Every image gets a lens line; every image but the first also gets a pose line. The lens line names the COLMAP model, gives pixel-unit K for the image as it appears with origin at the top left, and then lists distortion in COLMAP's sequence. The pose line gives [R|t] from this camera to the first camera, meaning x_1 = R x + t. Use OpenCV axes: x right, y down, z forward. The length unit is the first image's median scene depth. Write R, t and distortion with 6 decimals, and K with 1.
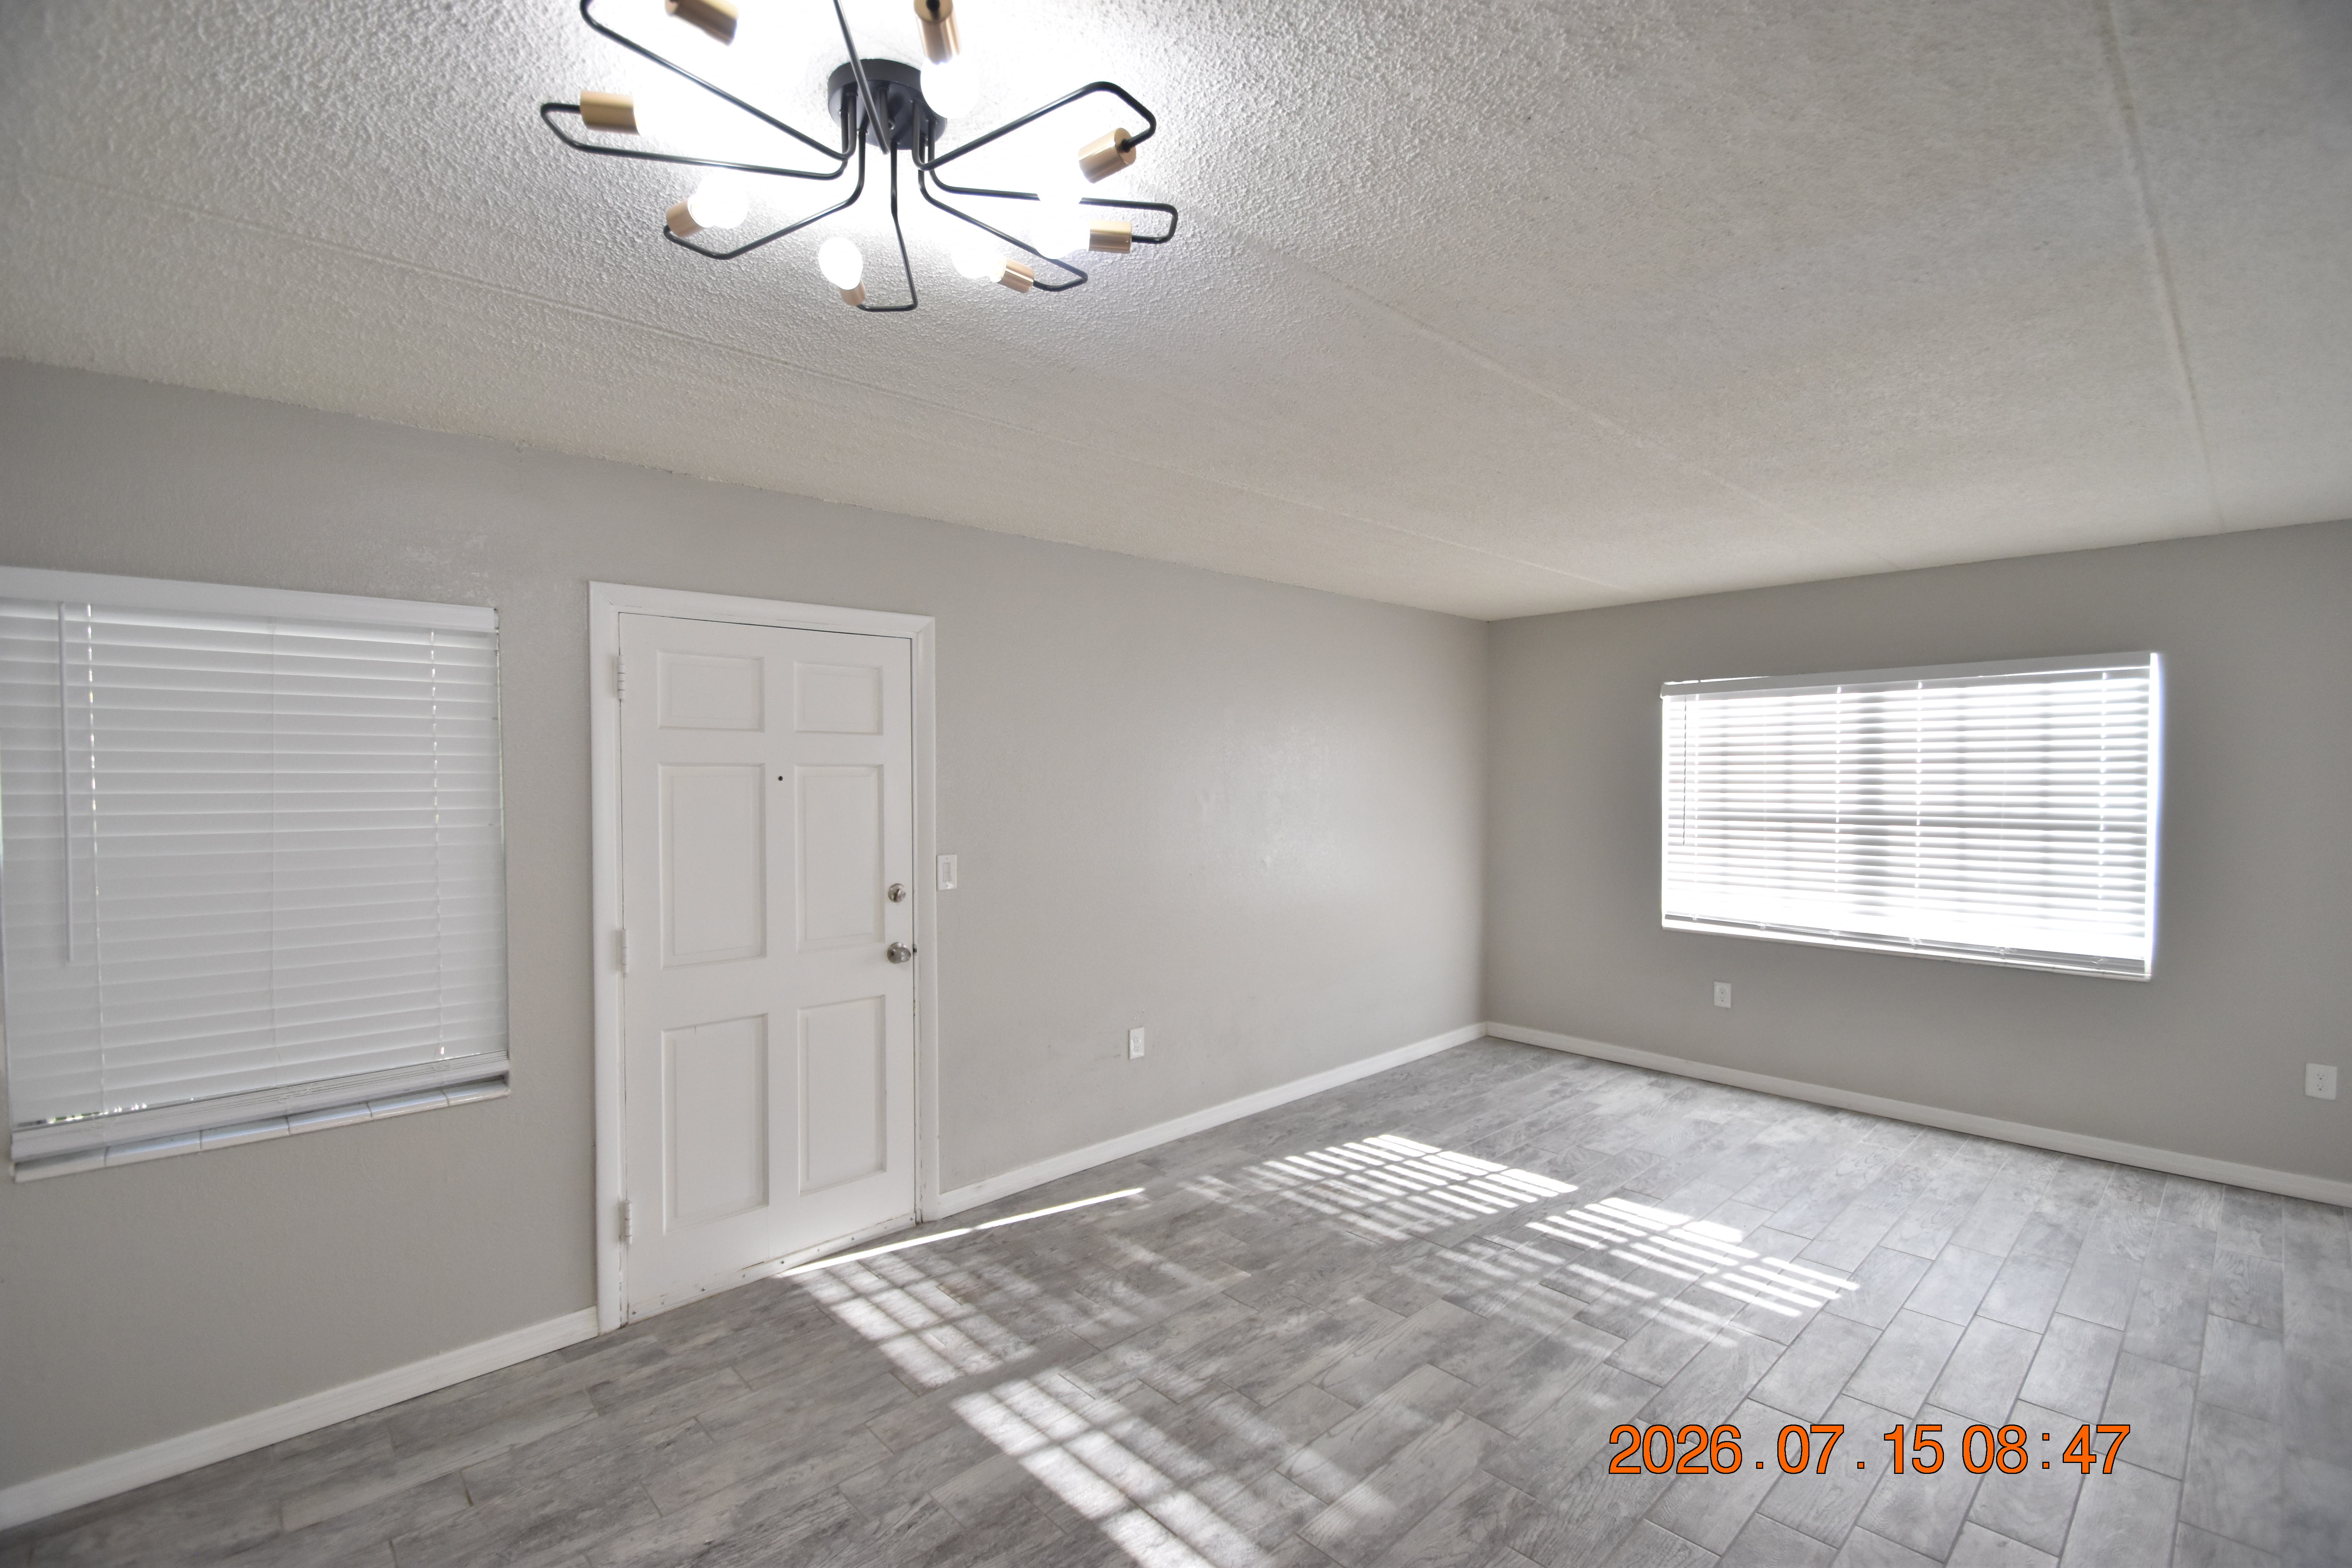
lens RADIAL K [[1029.7, 0, 1164.9], [0, 1029.7, 797.2], [0, 0, 1]] dist [0.022383, -0.020694]
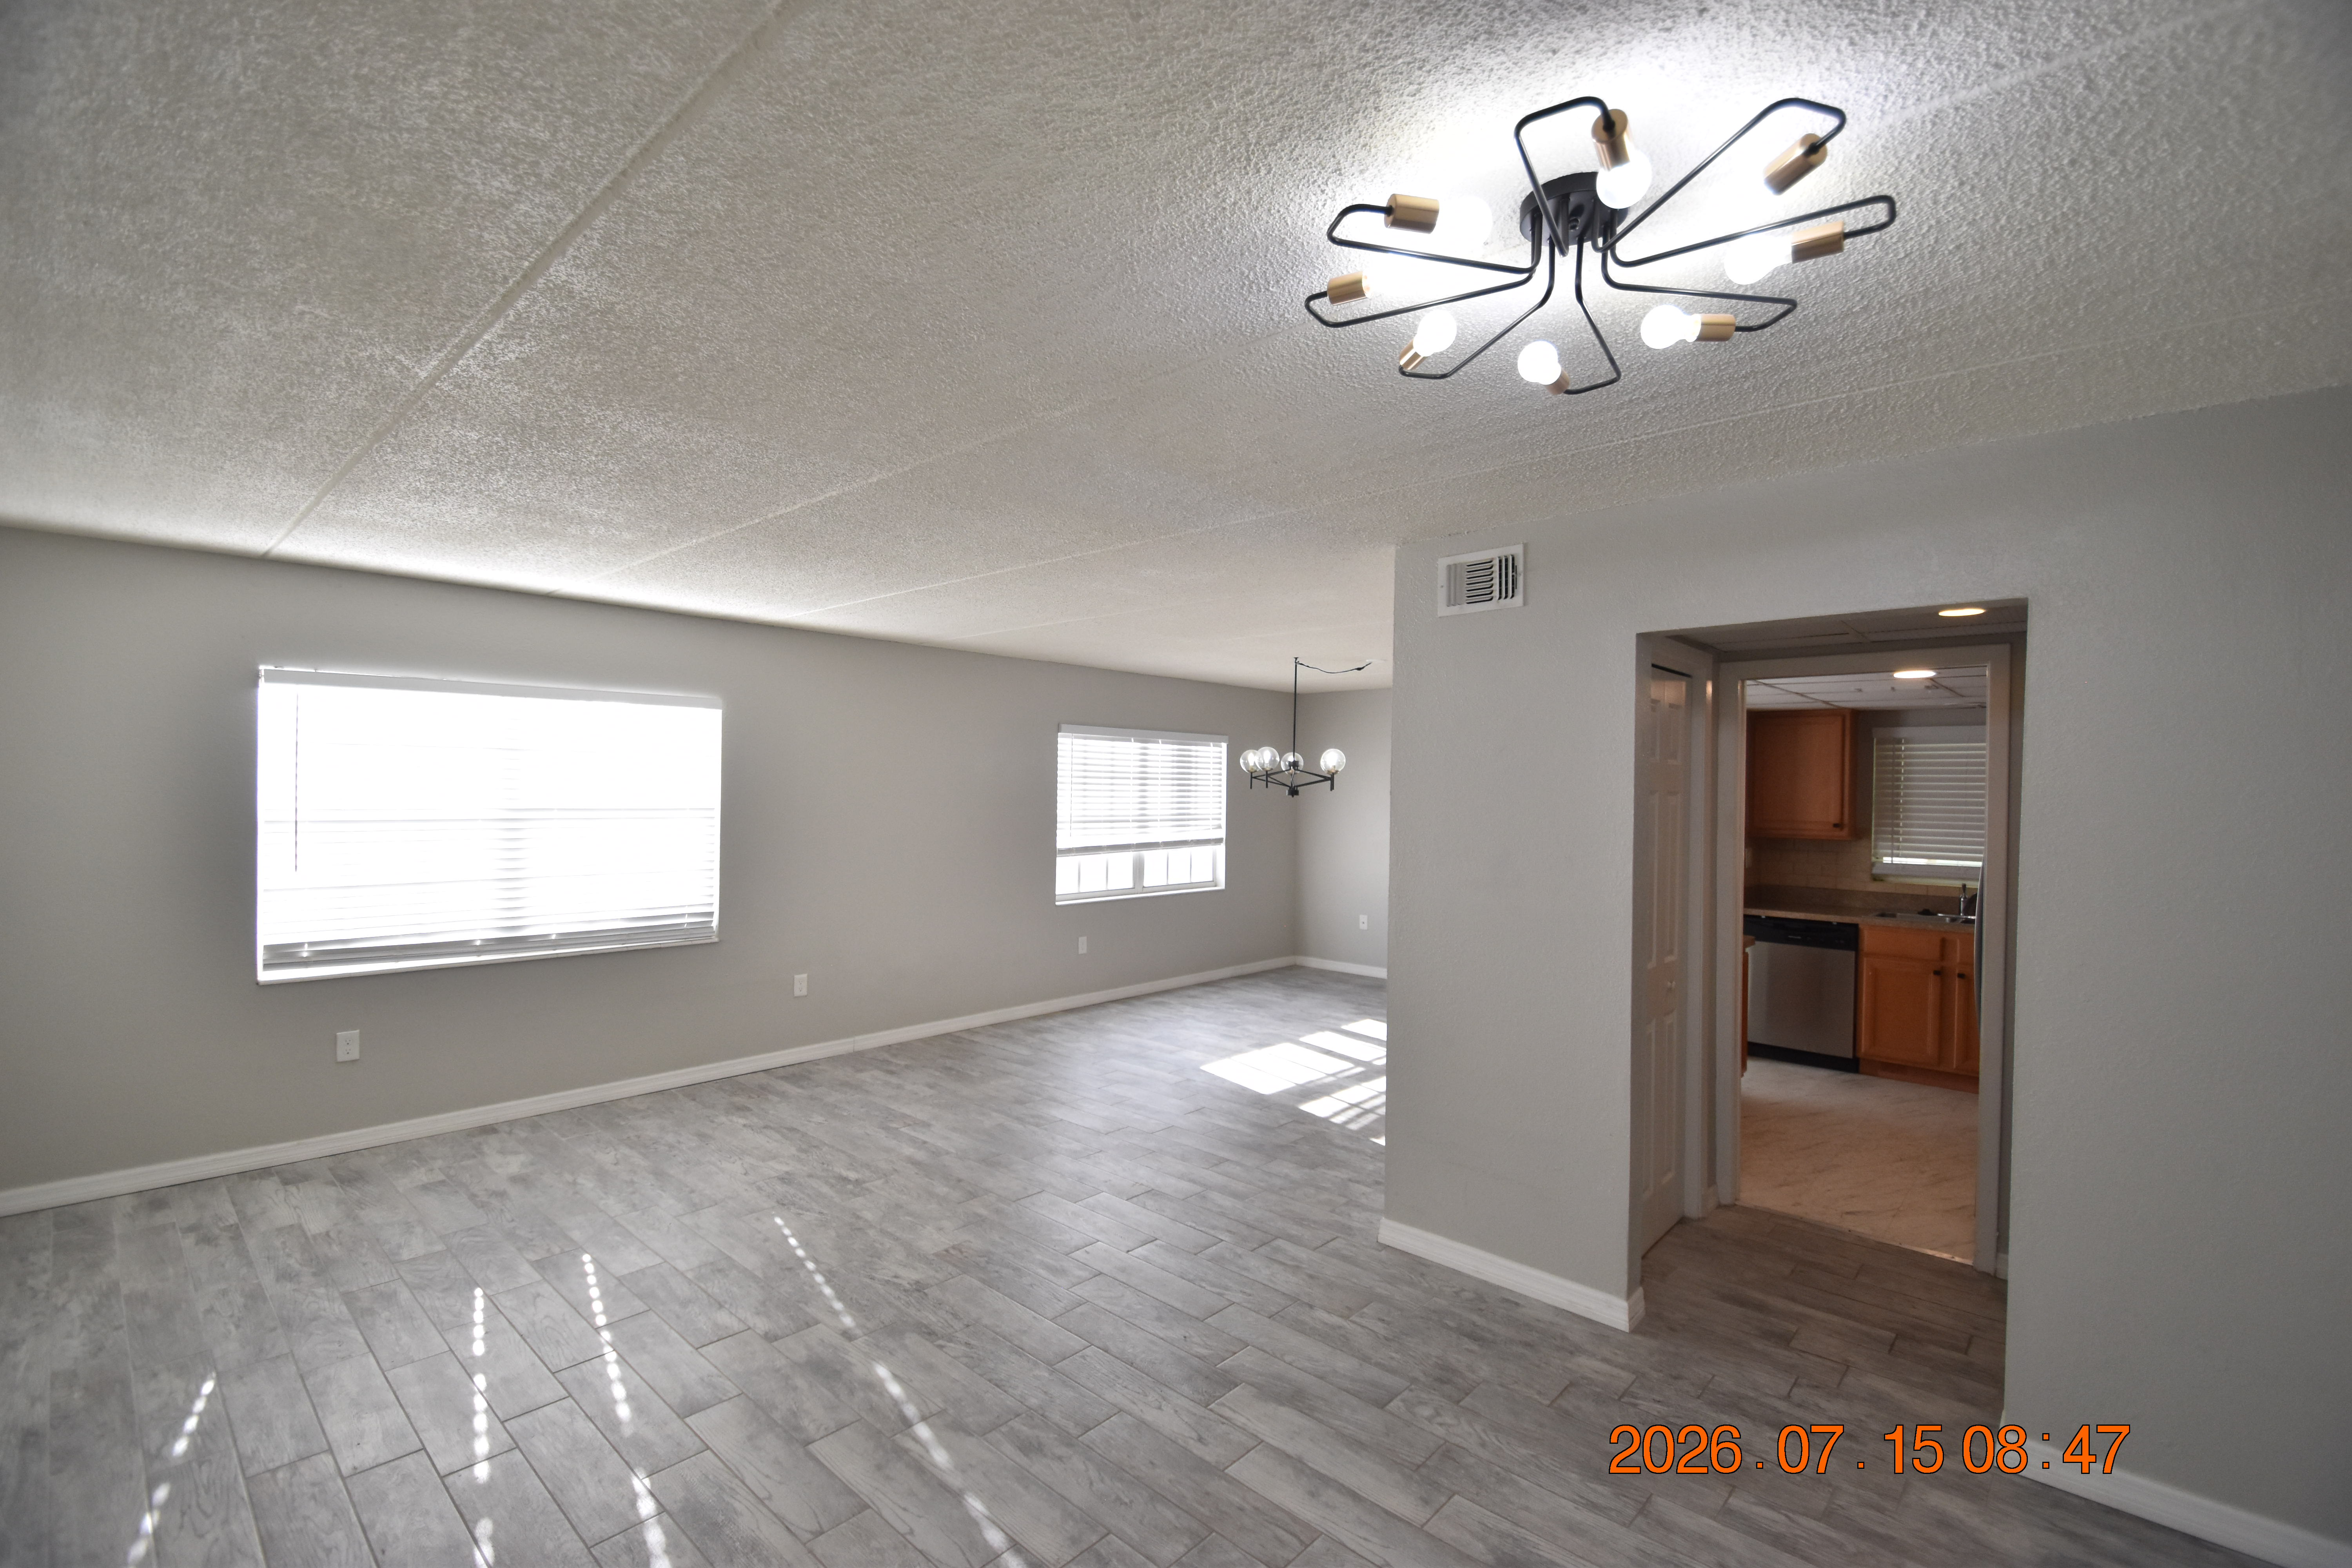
lens RADIAL K [[1029.7, 0, 1164.9], [0, 1029.7, 797.2], [0, 0, 1]] dist [0.022383, -0.020694]
pose [[-0.071573, -0.004176, 0.997427, -0.578086], [0.010924, 0.999928, 0.004971, -0.014830], [-0.997376, 0.011251, -0.071522, 0.652388]]
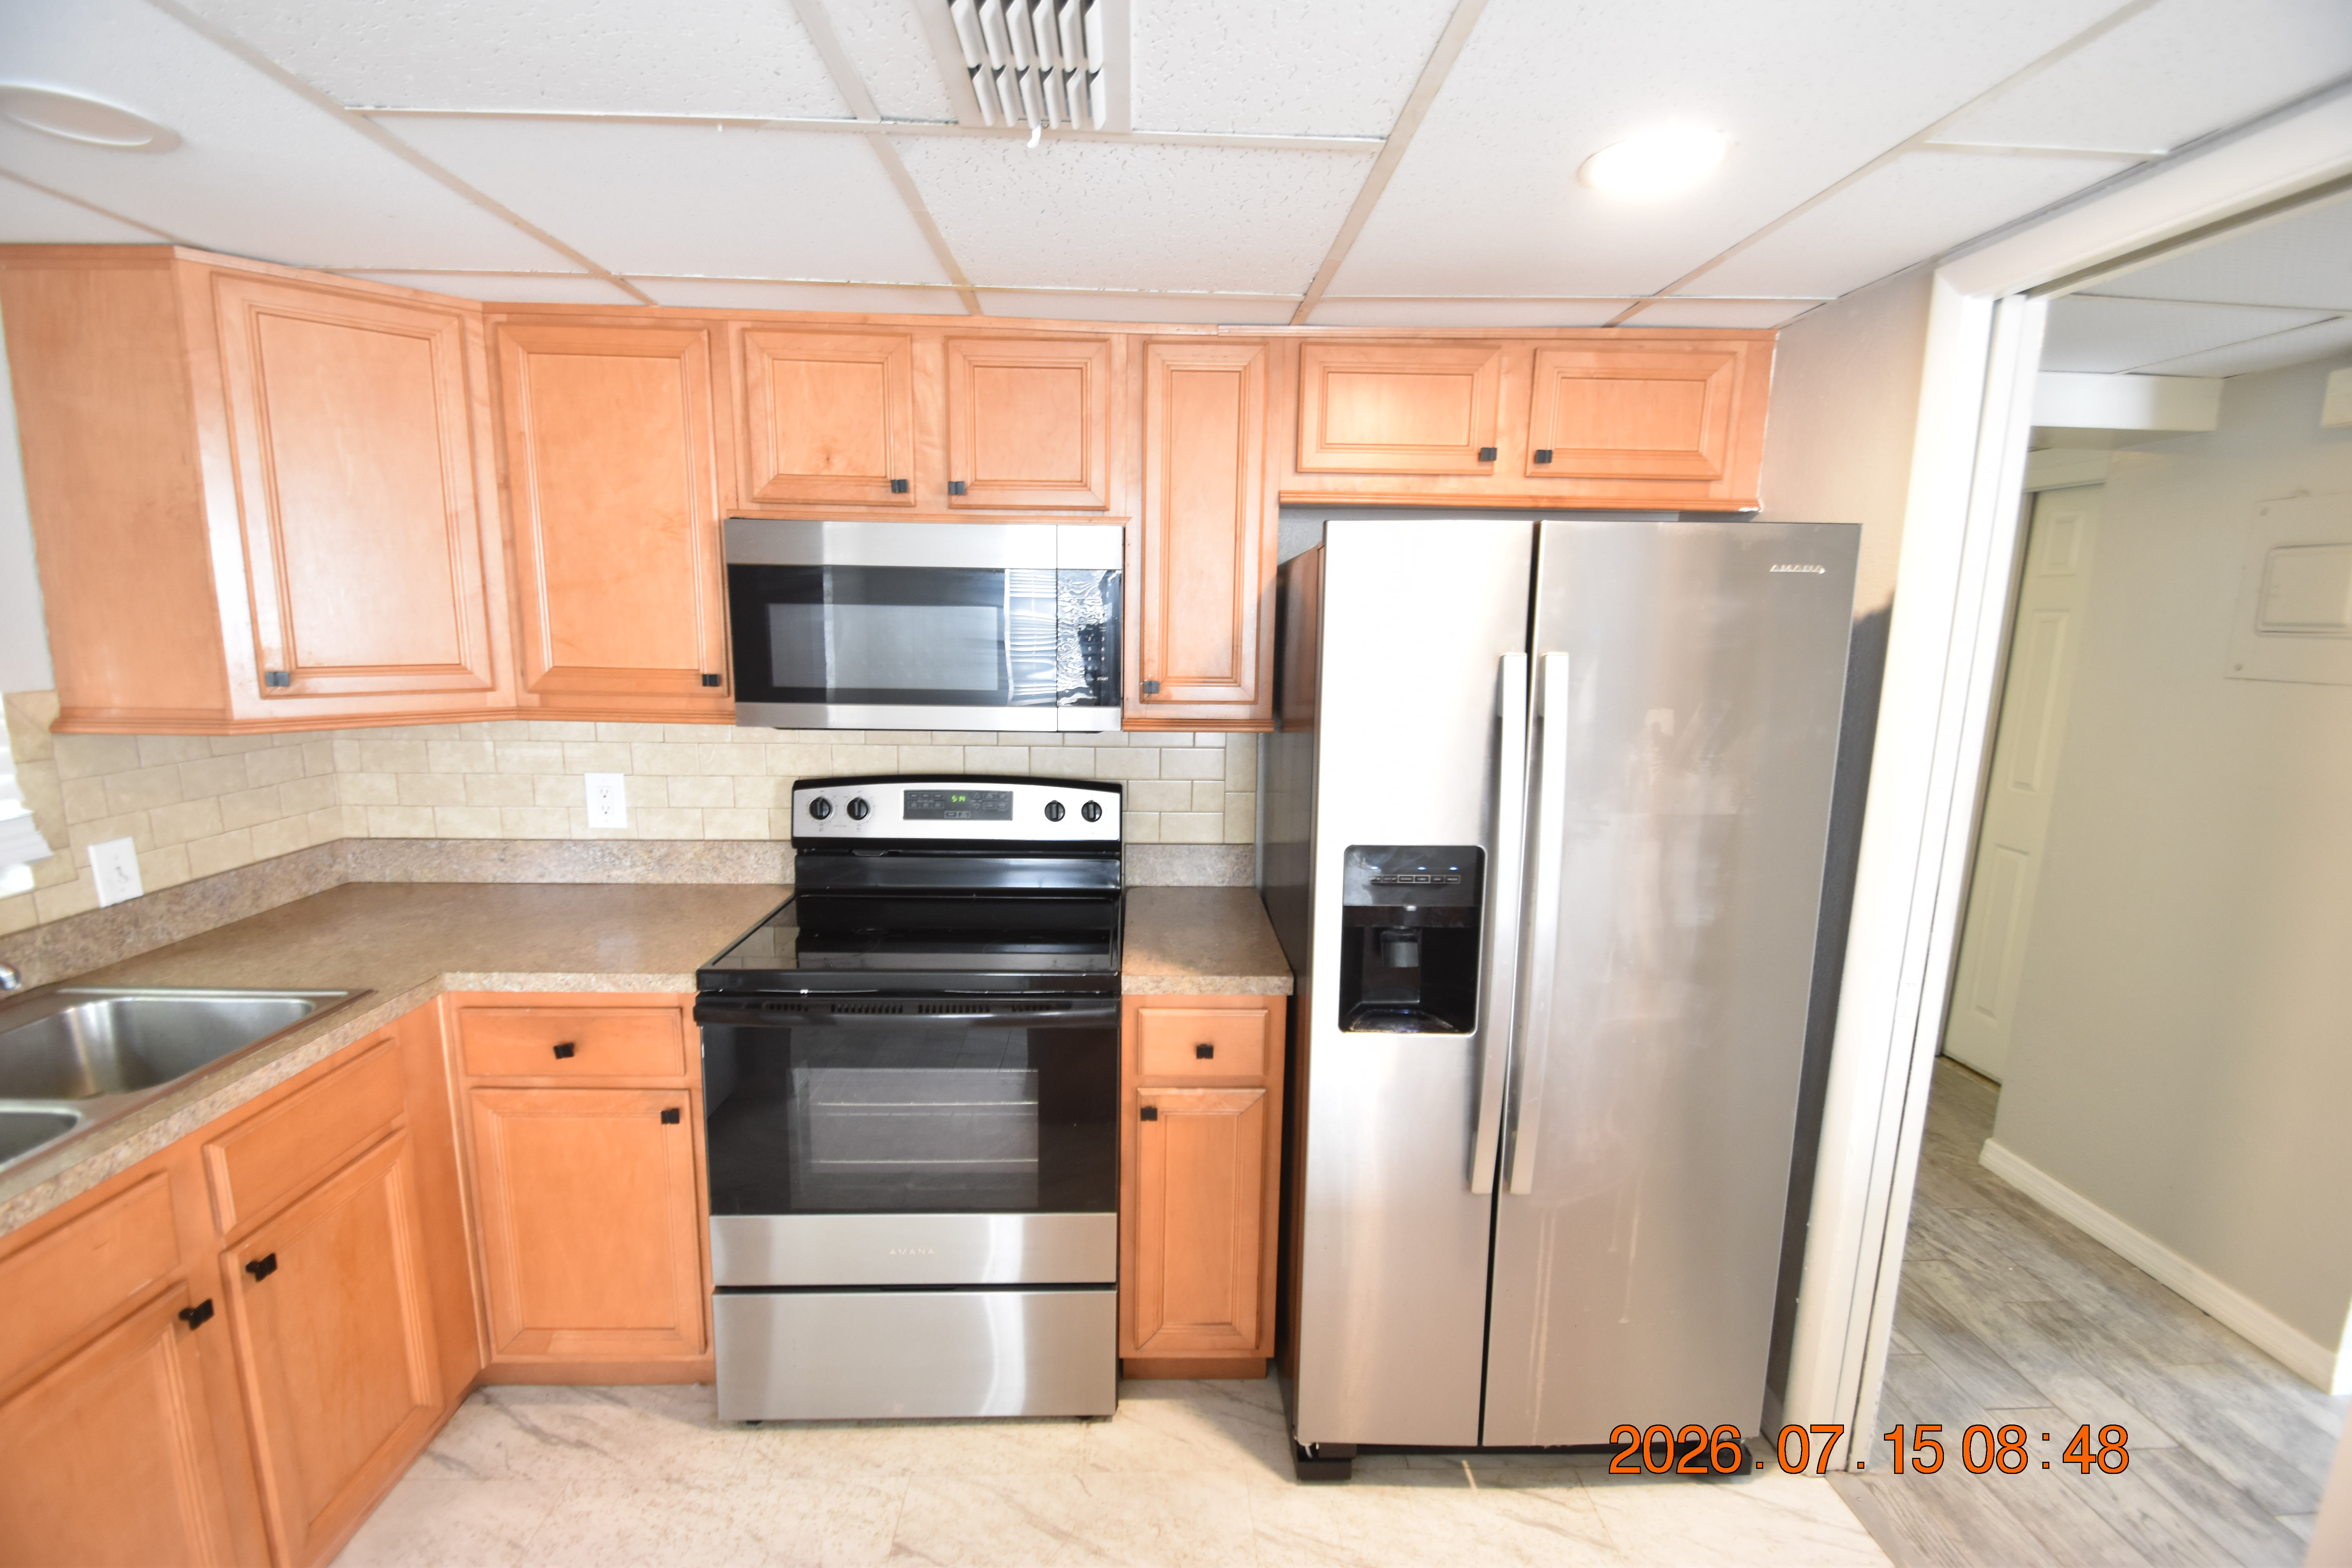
lens RADIAL K [[1029.7, 0, 1164.9], [0, 1029.7, 797.2], [0, 0, 1]] dist [0.022383, -0.020694]
pose [[-0.660084, 0.124262, -0.740843, 1.140200], [-0.030892, 0.980899, 0.192051, 0.010311], [0.750557, 0.149656, -0.643636, -0.268236]]
